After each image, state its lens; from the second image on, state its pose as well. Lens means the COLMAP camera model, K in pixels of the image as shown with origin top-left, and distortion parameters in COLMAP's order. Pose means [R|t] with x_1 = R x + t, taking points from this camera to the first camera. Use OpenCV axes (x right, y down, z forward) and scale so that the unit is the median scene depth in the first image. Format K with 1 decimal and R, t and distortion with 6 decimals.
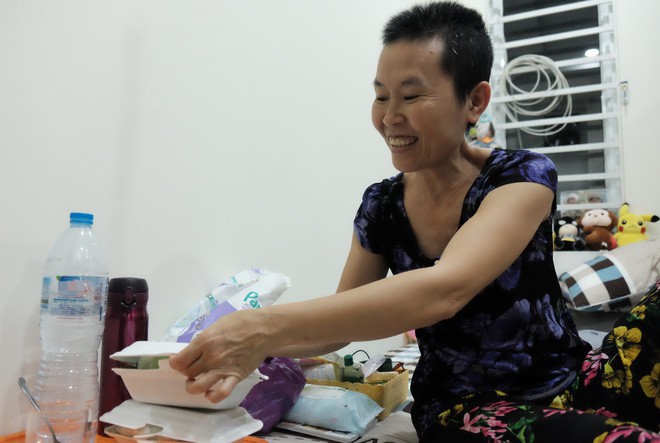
lens RADIAL K [[546.9, 0, 330.2], [0, 546.9, 224.2], [0, 0, 1]] dist [-0.037232, -0.003083]
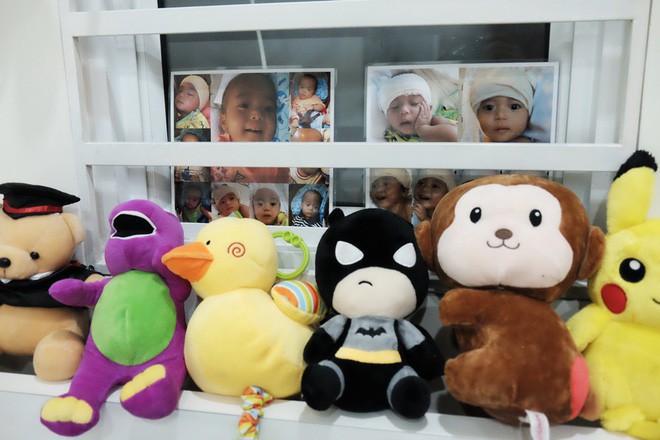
lens RADIAL K [[621.4, 0, 330.6], [0, 621.4, 219.5], [0, 0, 1]] dist [-0.008426, 0.000000]
pose [[0.971549, -0.086330, 0.220545, 0.372629], [0.006607, 0.940717, 0.339129, -0.097483], [-0.236748, -0.328023, 0.914522, 0.796533]]
